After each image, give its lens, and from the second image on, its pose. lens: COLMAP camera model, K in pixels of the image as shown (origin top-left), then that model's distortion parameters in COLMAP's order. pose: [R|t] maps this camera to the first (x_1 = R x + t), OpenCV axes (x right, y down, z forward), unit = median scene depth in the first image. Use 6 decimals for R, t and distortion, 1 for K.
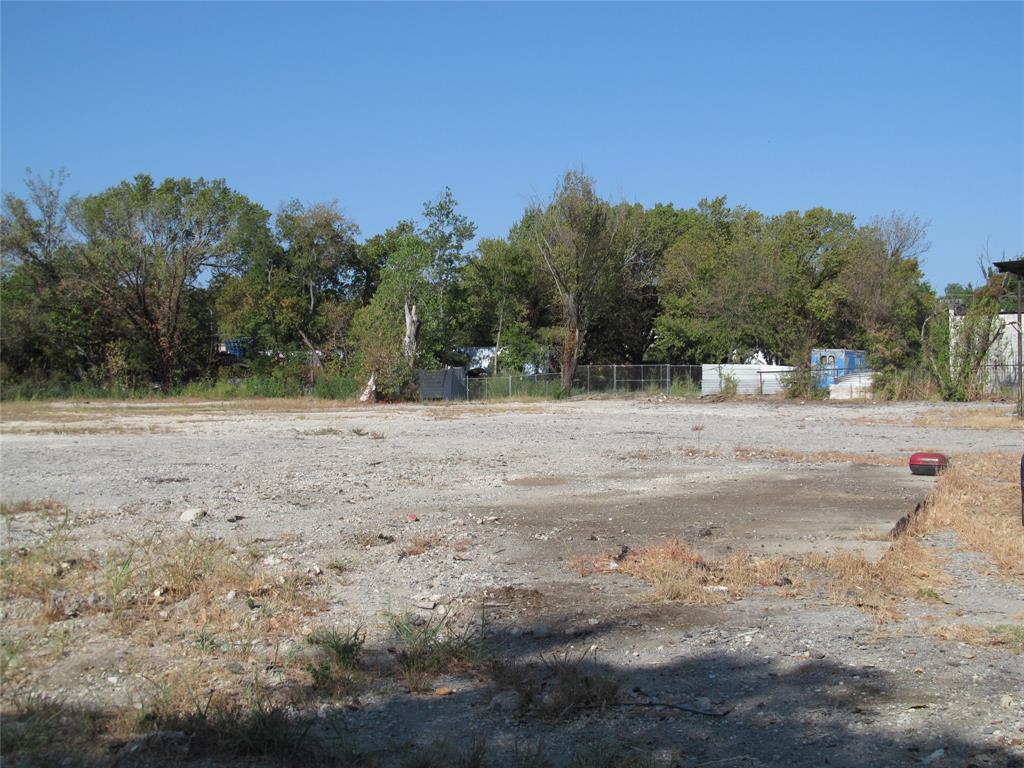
lens RADIAL K [[1396.7, 0, 512.1], [0, 1396.7, 383.5], [0, 0, 1]] dist [-0.168031, 0.000000]
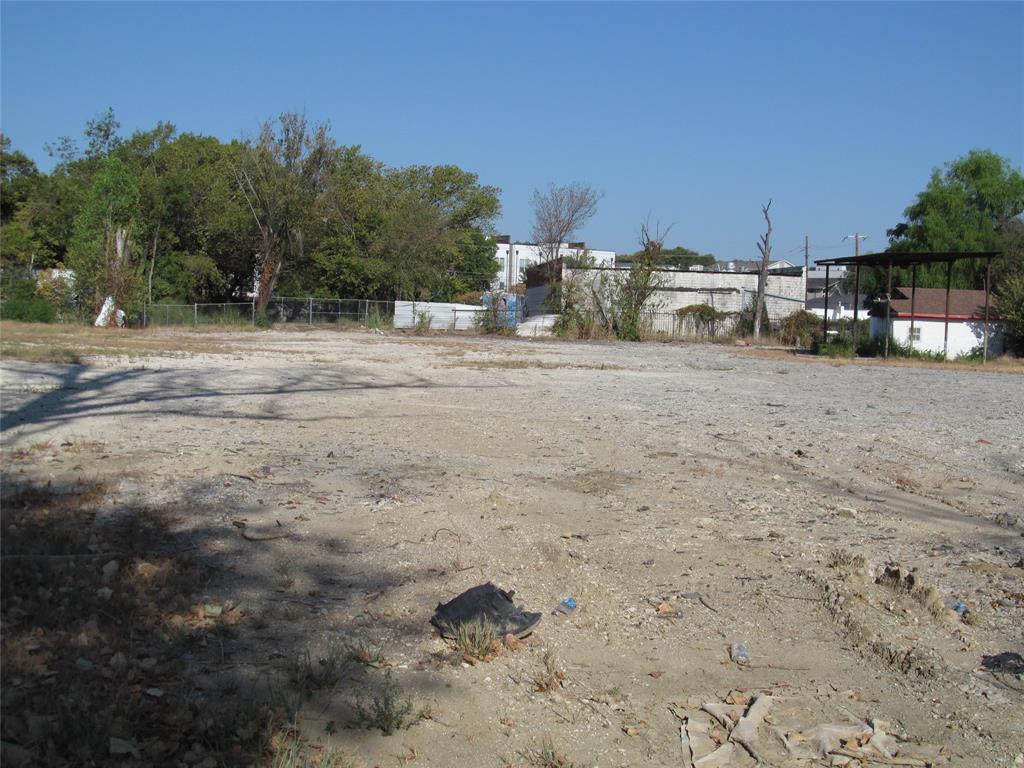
lens RADIAL K [[1396.7, 0, 512.1], [0, 1396.7, 384.8], [0, 0, 1]] dist [-0.168031, 0.000000]
pose [[0.770687, -0.002069, 0.637211, -0.510613], [-0.037921, 0.998074, 0.049105, -0.005305], [-0.636085, -0.062008, 0.769123, 0.078074]]
